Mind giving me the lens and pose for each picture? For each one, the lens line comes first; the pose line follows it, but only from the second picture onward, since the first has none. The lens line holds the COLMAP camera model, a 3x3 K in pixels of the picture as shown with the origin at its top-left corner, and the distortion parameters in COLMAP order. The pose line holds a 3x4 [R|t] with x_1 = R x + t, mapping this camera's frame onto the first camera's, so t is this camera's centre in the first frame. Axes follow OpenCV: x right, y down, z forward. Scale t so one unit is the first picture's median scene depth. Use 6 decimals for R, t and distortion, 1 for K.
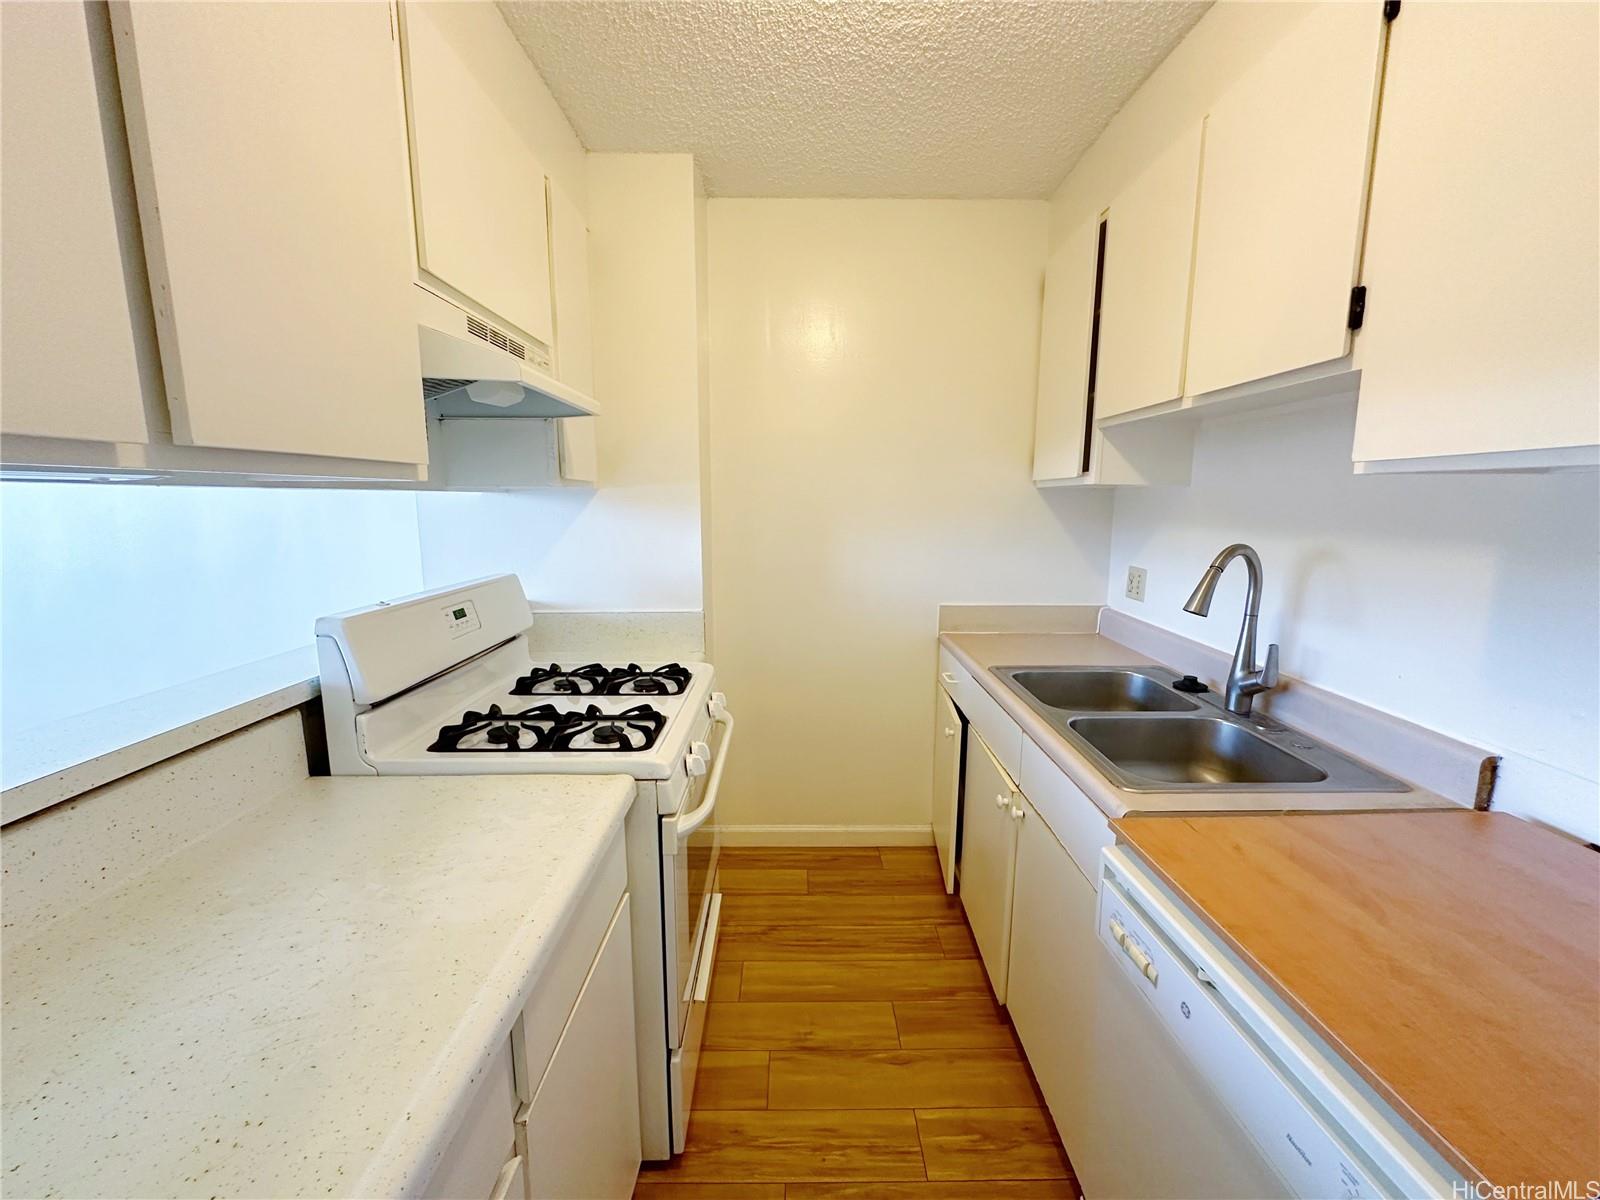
lens RADIAL K [[640.3, 0, 801.7], [0, 640.3, 595.8], [0, 0, 1]] dist [-0.003369, -0.000771]
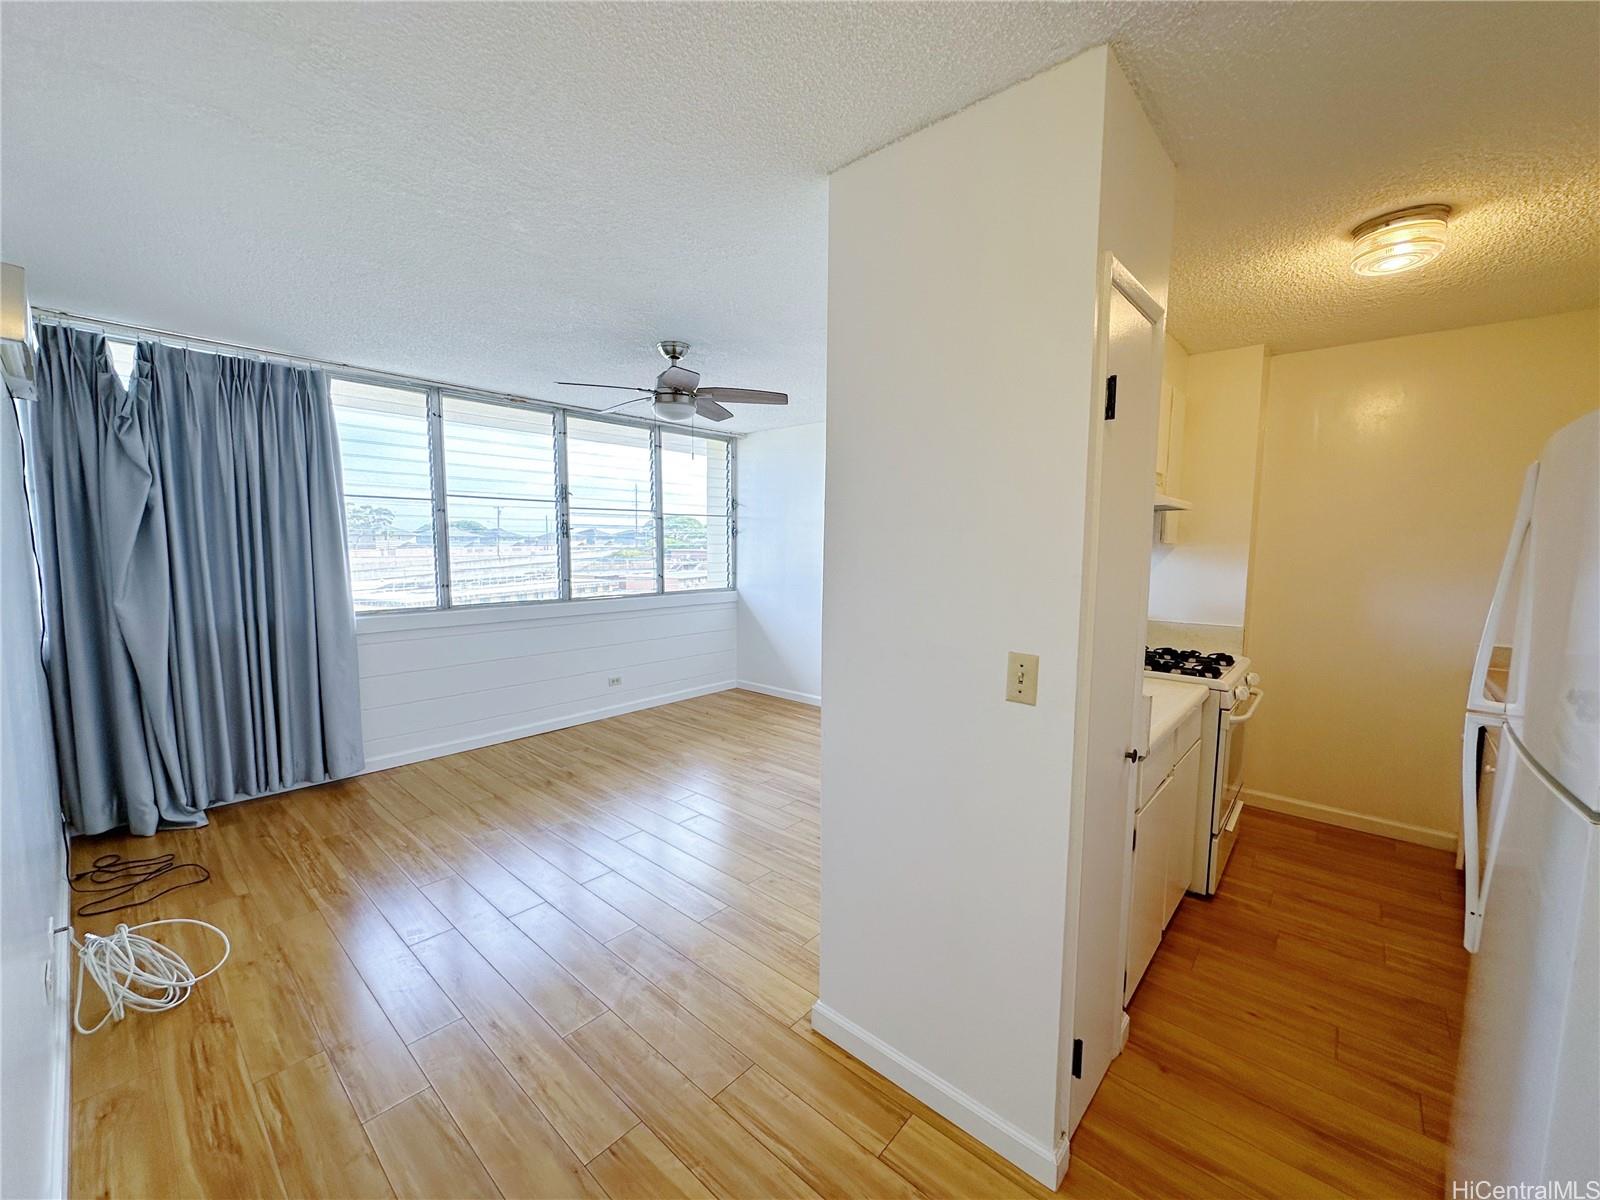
lens RADIAL K [[640.3, 0, 792.4], [0, 640.3, 607.4], [0, 0, 1]] dist [-0.003369, -0.000771]
pose [[0.743907, 0.064956, -0.665119, 0.078286], [-0.109928, 0.993602, -0.025914, 0.184028], [0.659180, 0.092392, 0.746288, -1.166460]]
